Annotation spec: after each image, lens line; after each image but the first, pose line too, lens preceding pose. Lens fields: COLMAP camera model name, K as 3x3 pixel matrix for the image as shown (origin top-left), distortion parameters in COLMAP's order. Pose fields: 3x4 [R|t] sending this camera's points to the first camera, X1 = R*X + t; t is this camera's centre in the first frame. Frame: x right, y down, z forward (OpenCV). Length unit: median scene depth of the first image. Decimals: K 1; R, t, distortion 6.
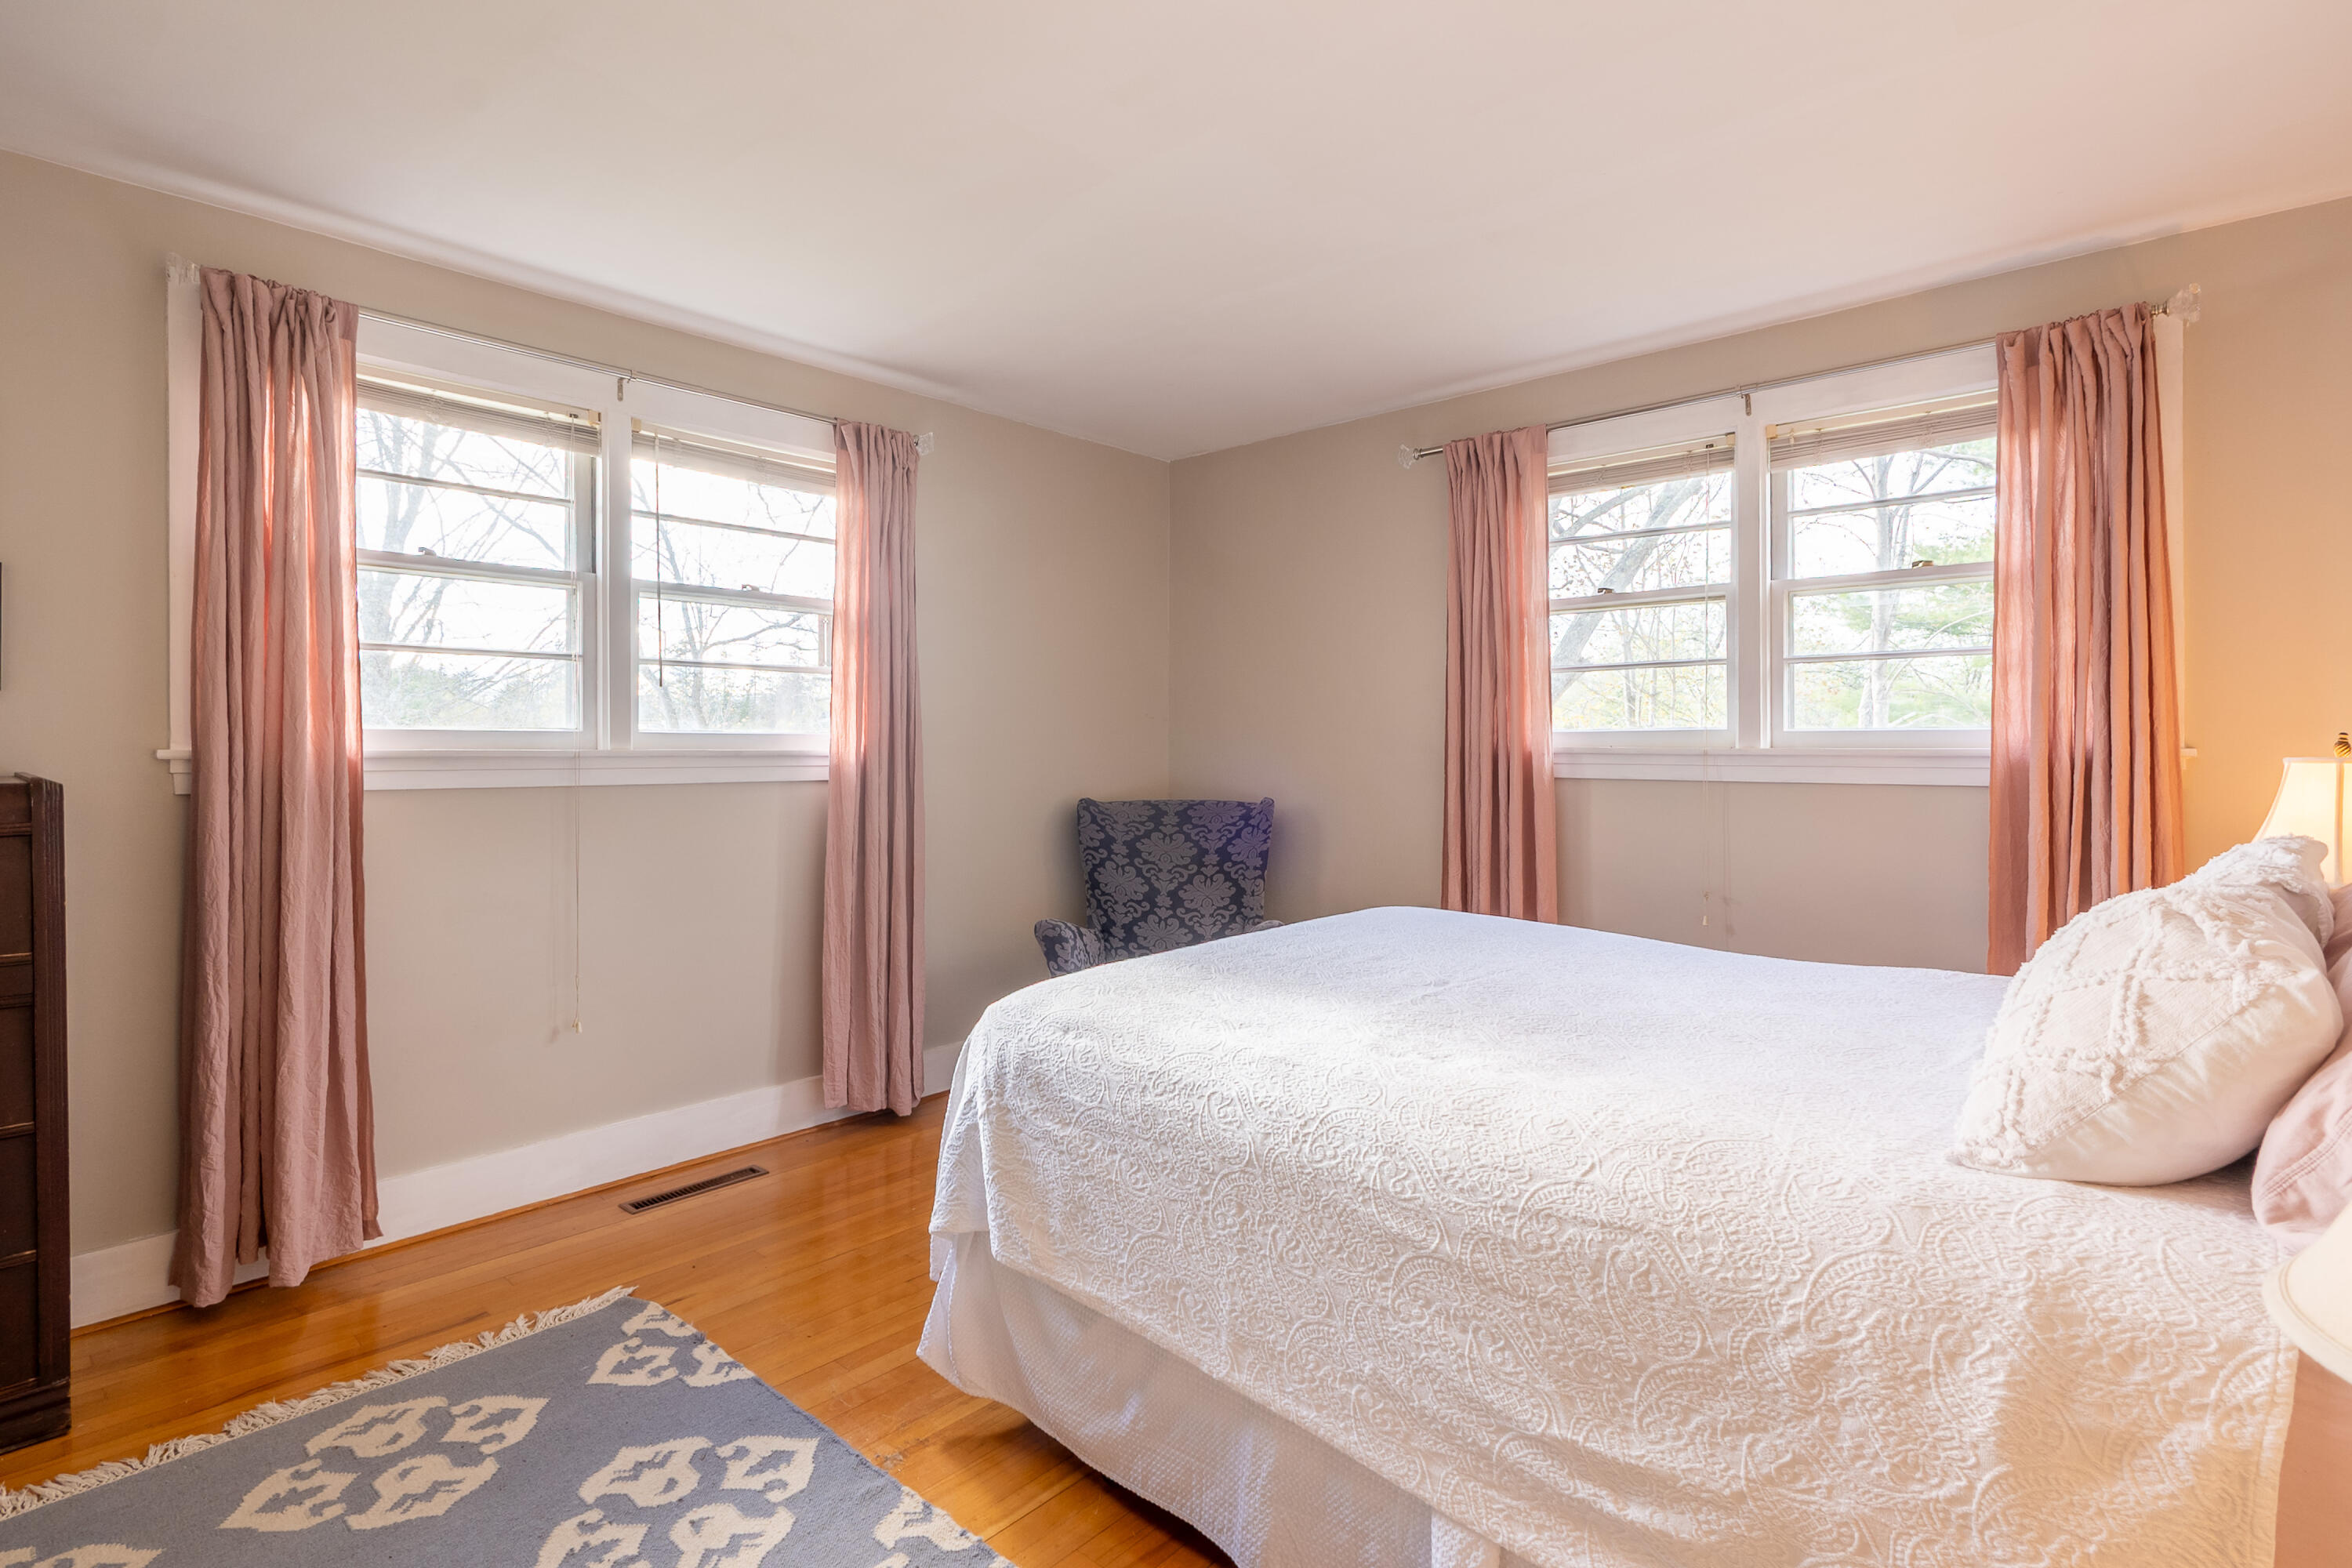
lens RADIAL K [[1153.5, 0, 1172.2], [0, 1153.5, 777.4], [0, 0, 1]] dist [0.001351, 0.000780]
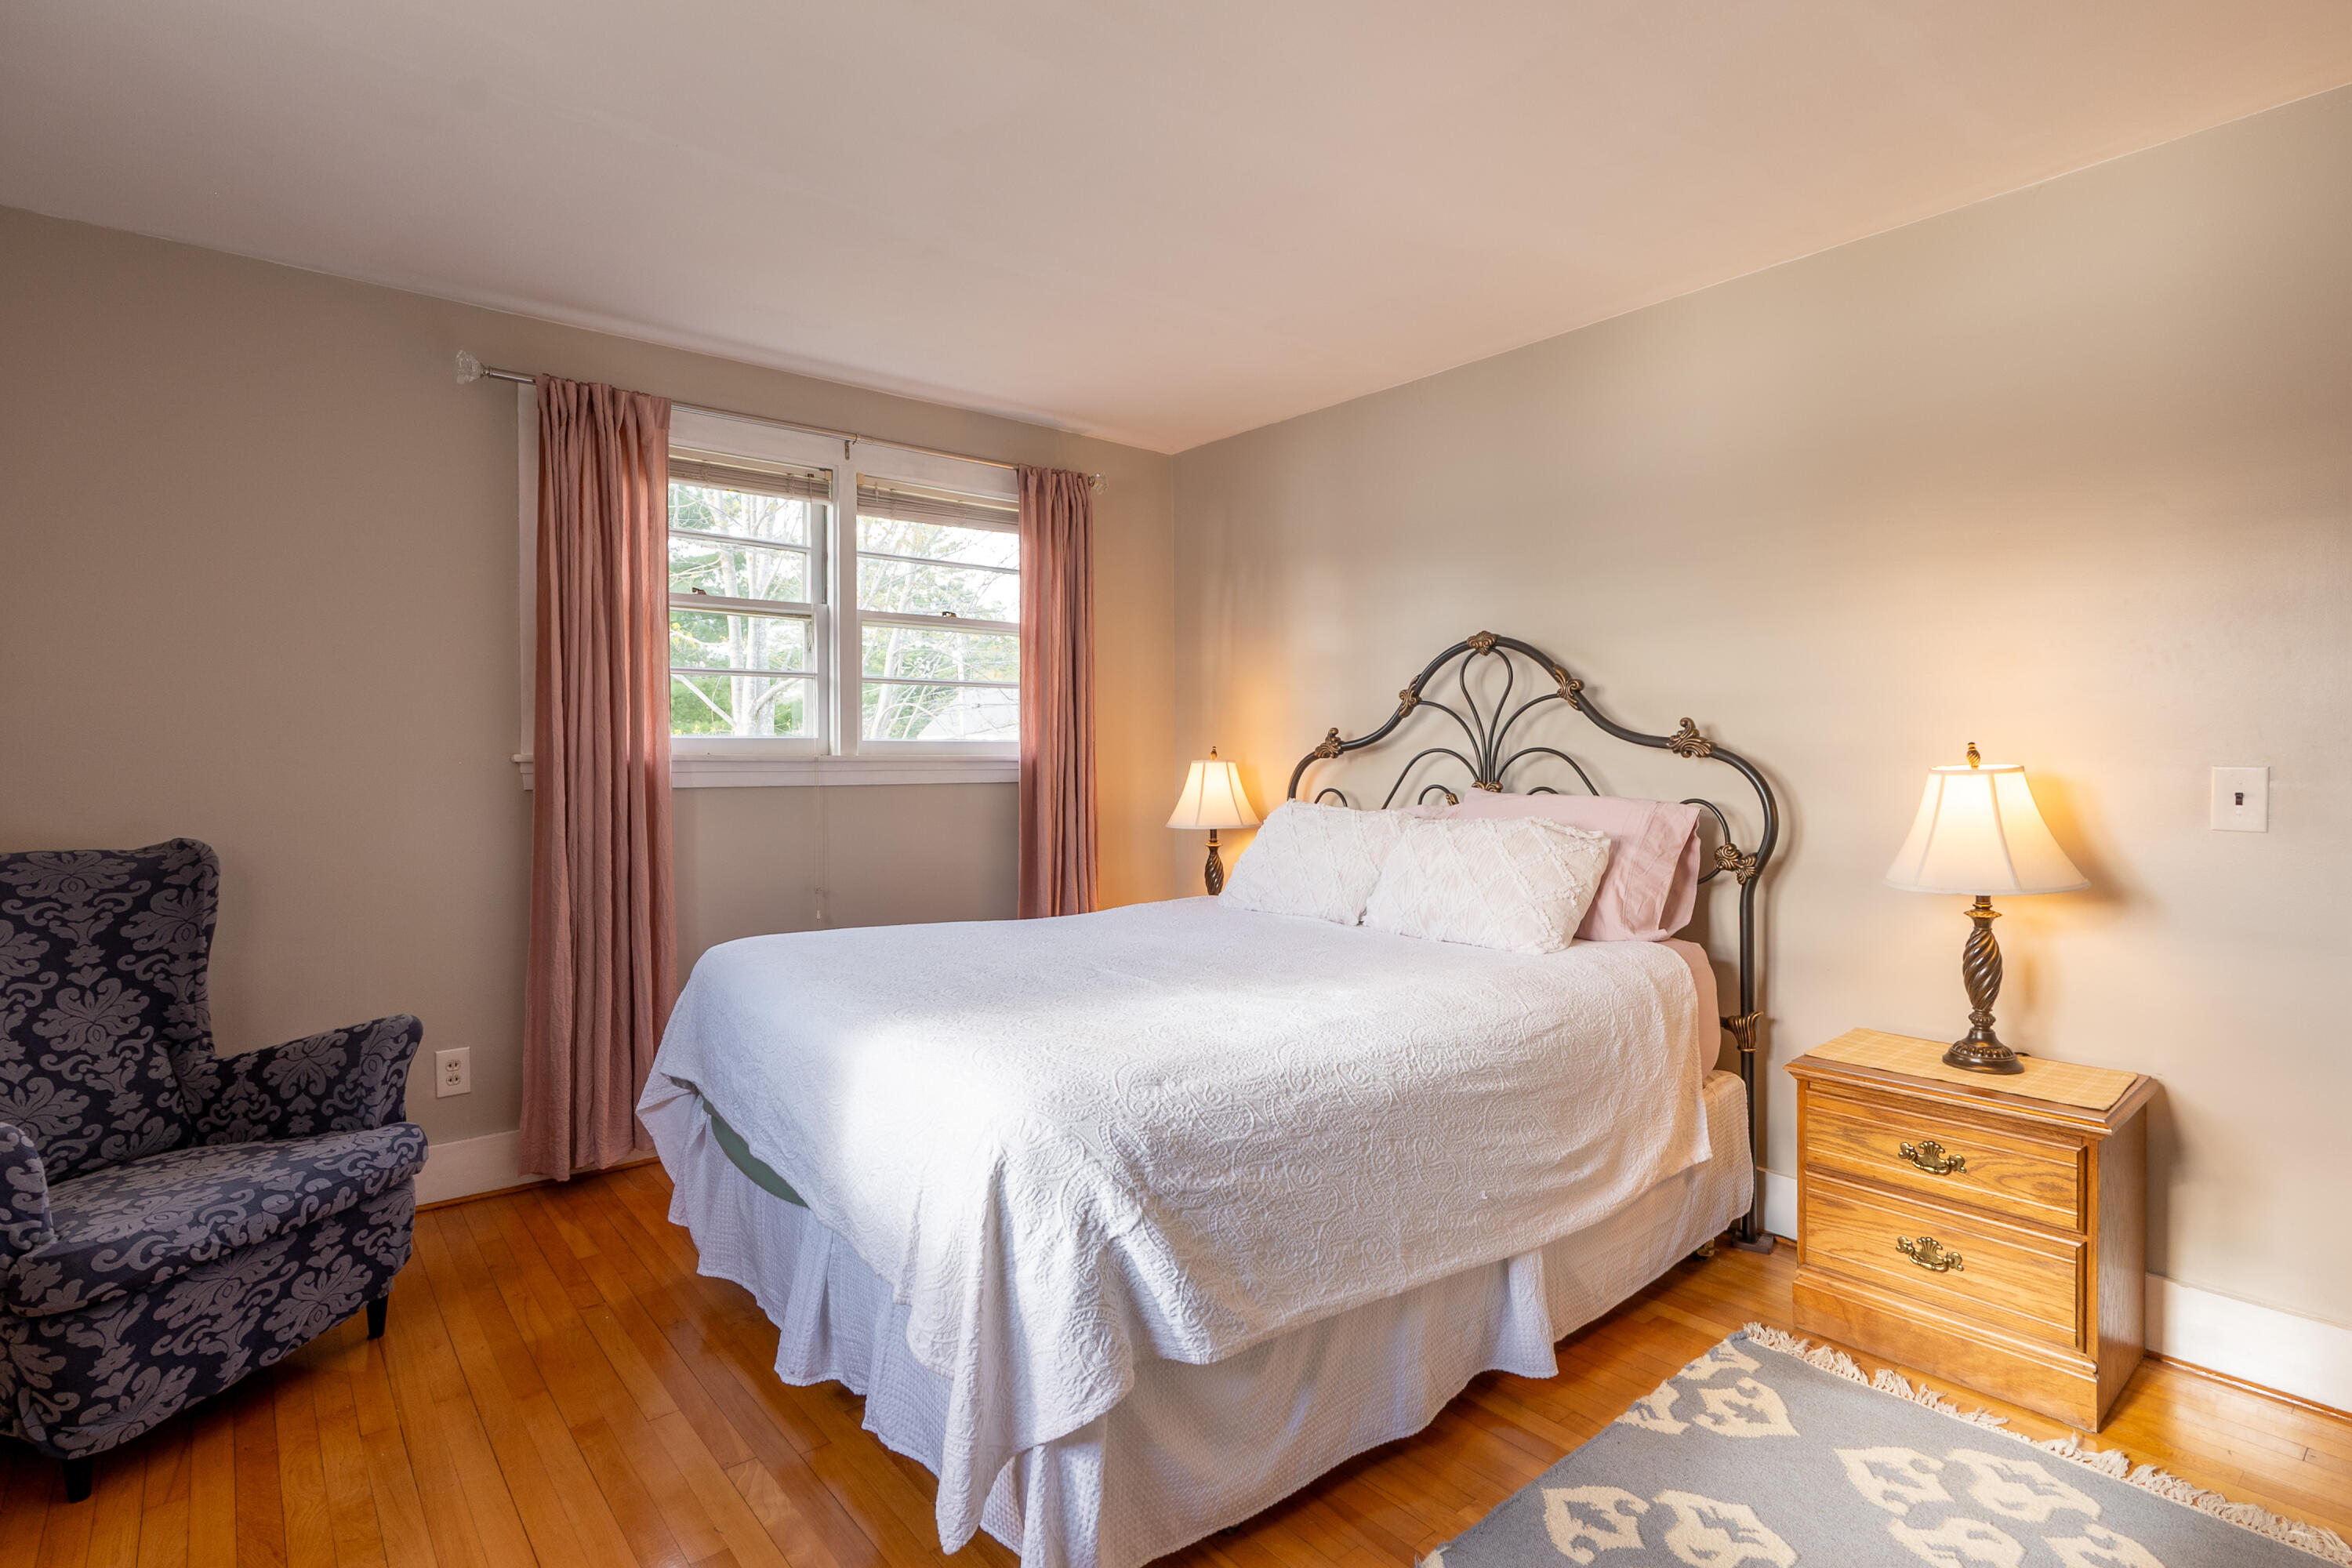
lens RADIAL K [[1170.7, 0, 1177.0], [0, 1170.7, 773.7], [0, 0, 1]] dist [-0.034079, 0.020314]
pose [[0.143183, -0.016196, 0.989564, -0.683487], [0.025783, 0.999588, 0.012630, -0.016034], [-0.989360, 0.023705, 0.143541, 0.615110]]
